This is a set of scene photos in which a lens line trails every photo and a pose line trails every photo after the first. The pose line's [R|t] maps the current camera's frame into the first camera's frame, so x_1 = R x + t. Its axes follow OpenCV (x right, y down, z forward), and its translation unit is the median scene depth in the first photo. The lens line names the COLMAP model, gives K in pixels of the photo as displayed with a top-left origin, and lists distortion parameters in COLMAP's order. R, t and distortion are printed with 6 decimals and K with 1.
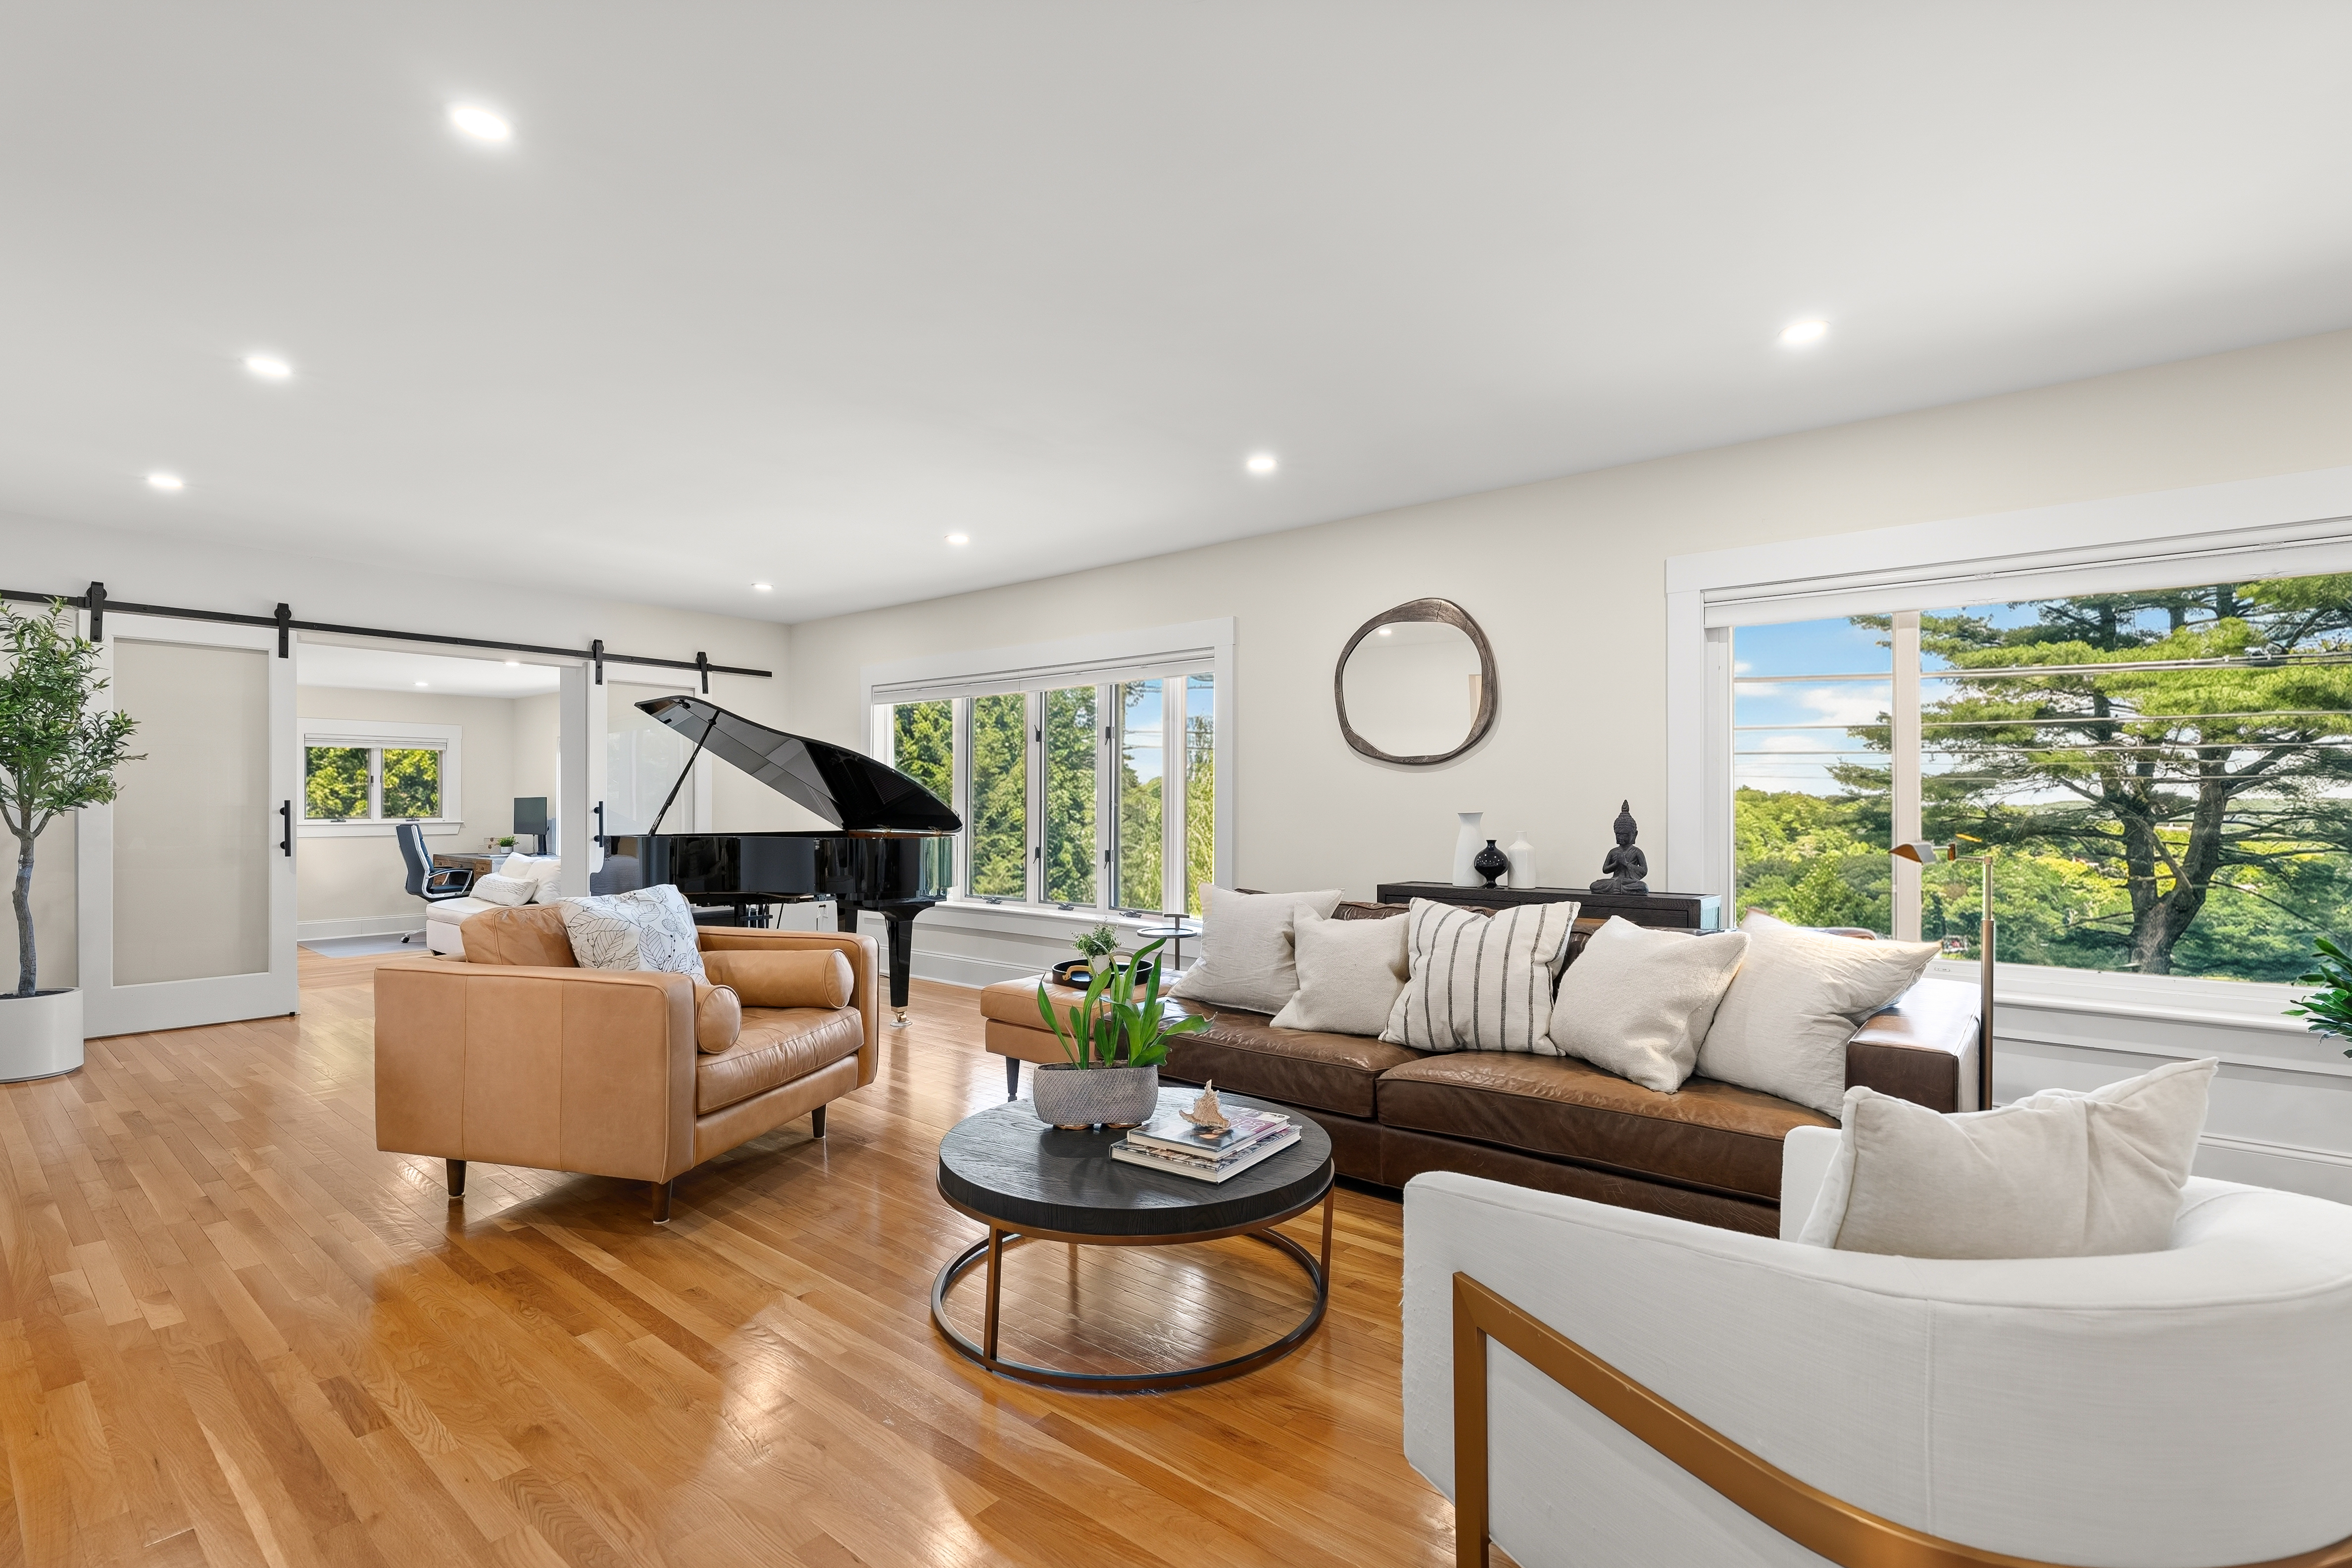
lens RADIAL K [[1079.2, 0, 1165.1], [0, 1079.2, 801.3], [0, 0, 1]] dist [-0.002960, 0.001241]
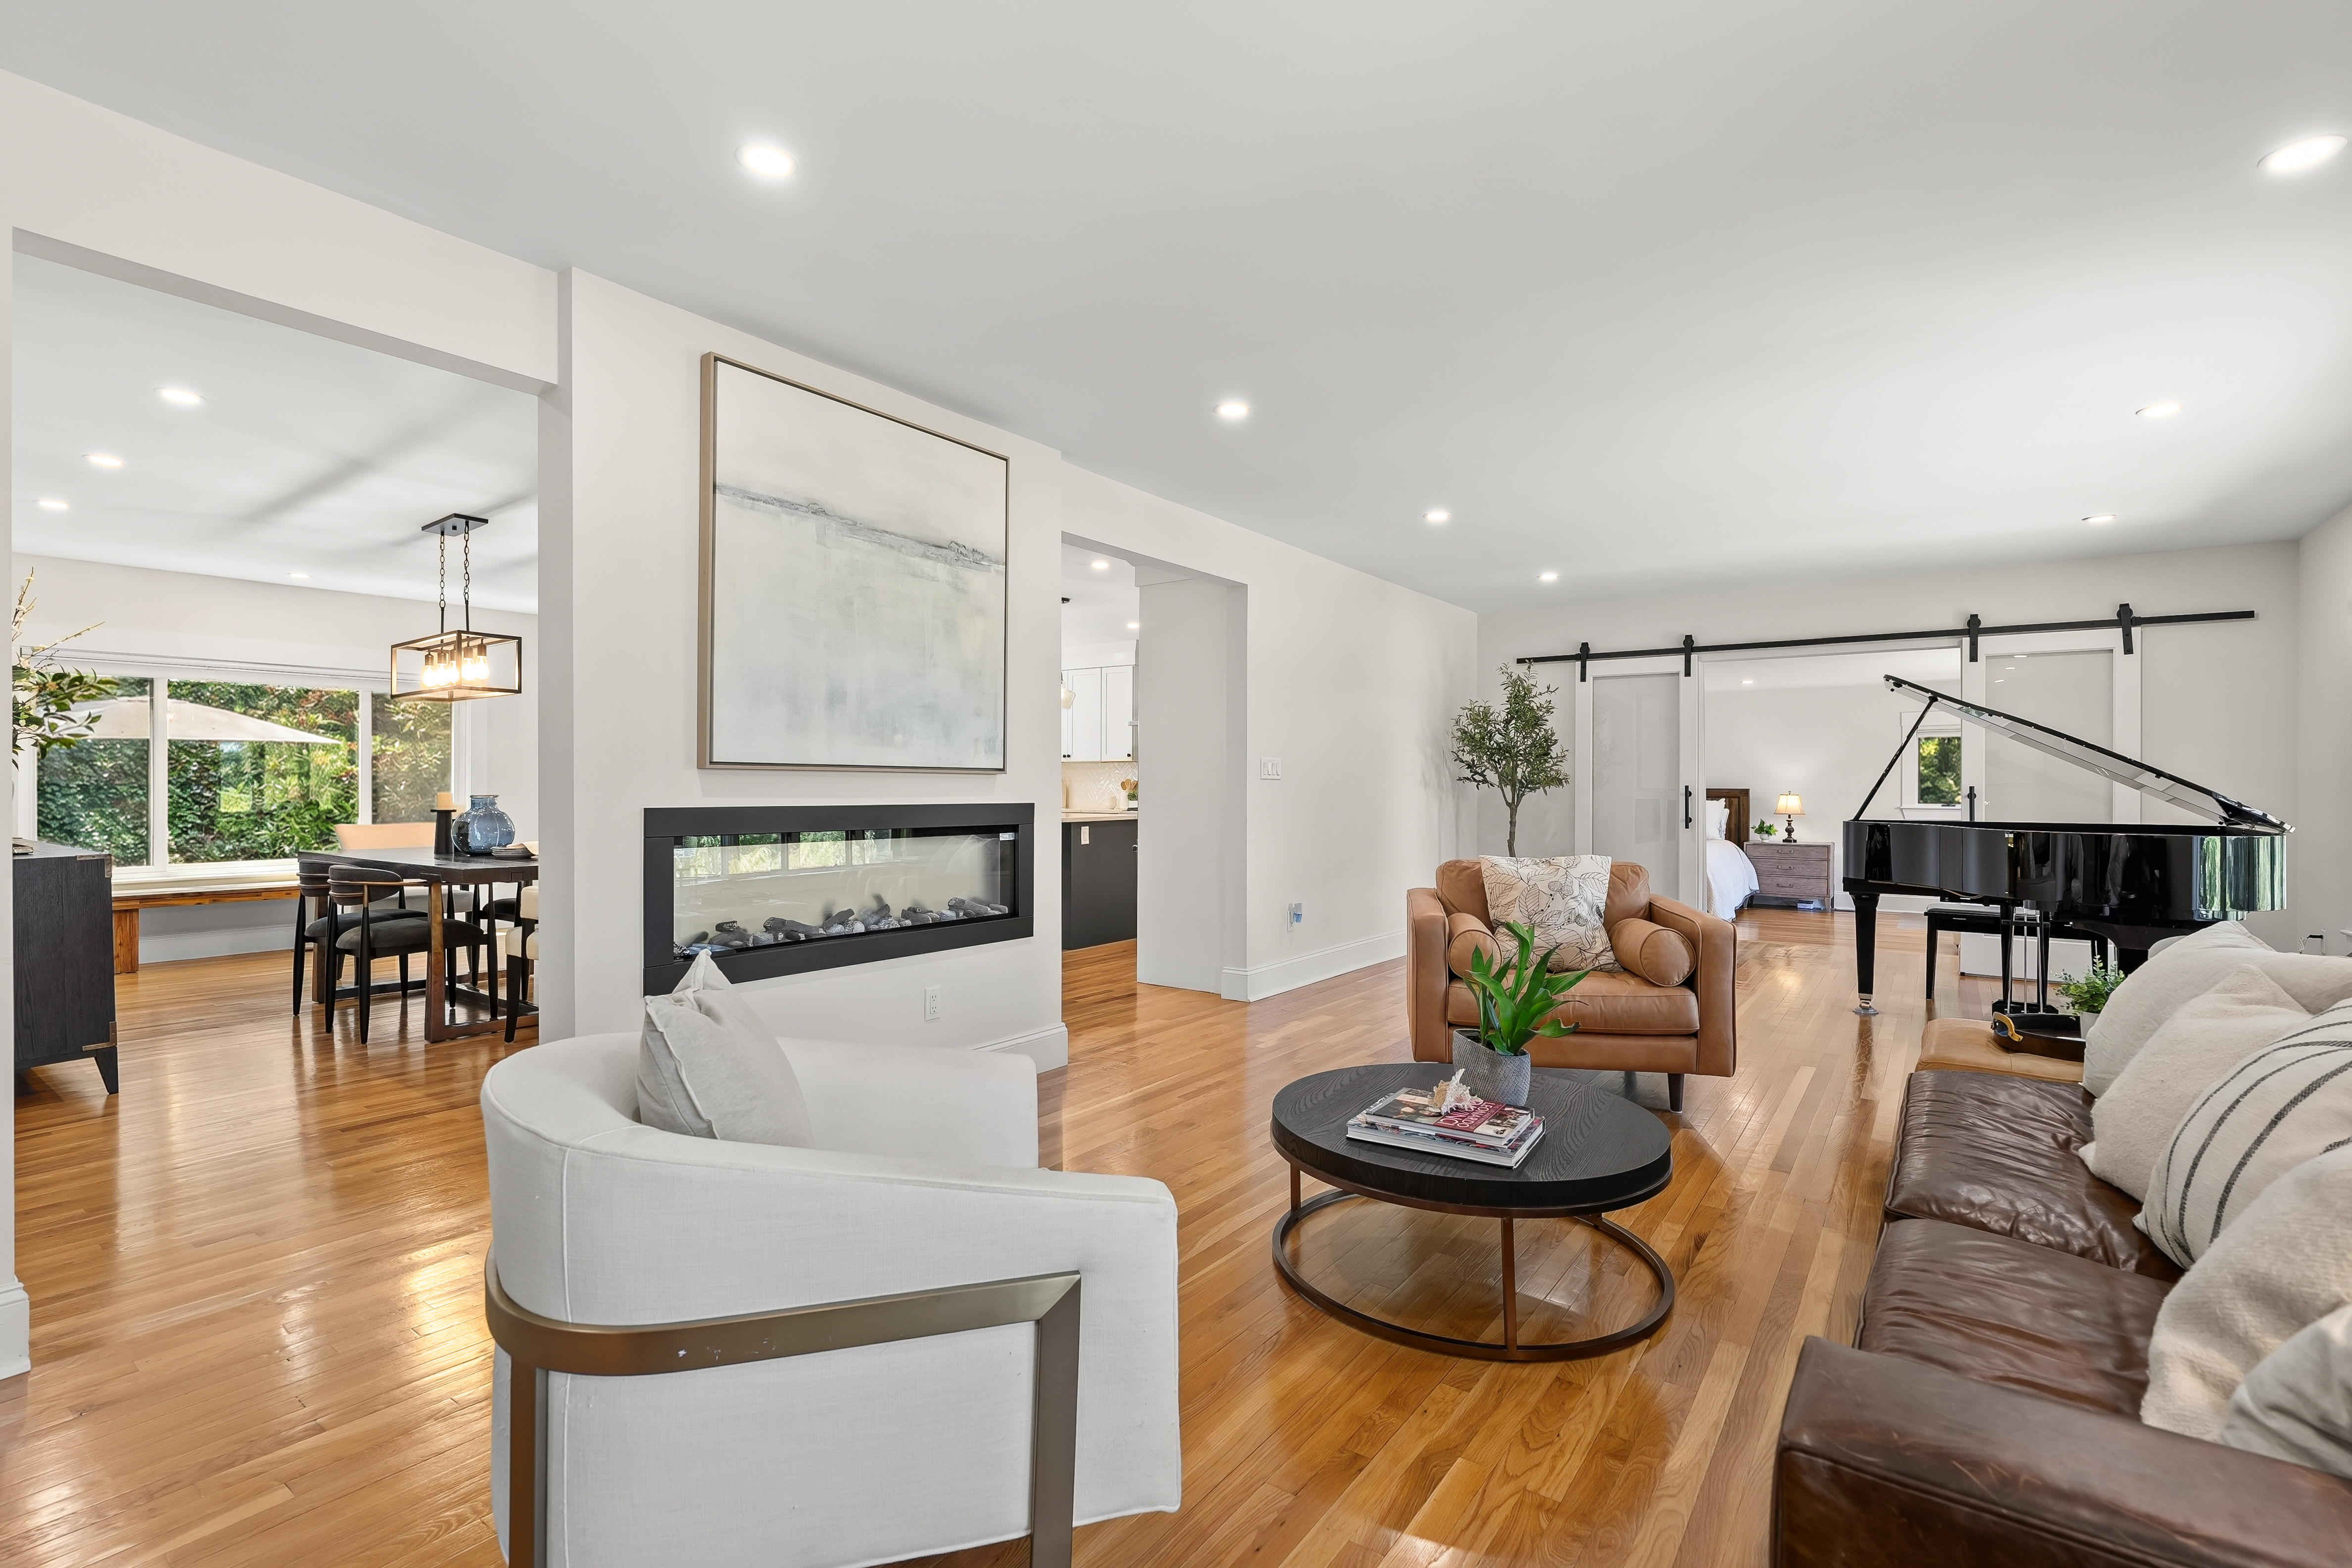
lens RADIAL K [[1079.2, 0, 1175.7], [0, 1079.2, 786.4], [0, 0, 1]] dist [-0.002960, 0.001241]
pose [[0.051708, -0.000382, -0.998662, 0.548404], [-0.001195, 0.999999, -0.000445, 0.001658], [0.998662, 0.001216, 0.051708, 0.378605]]
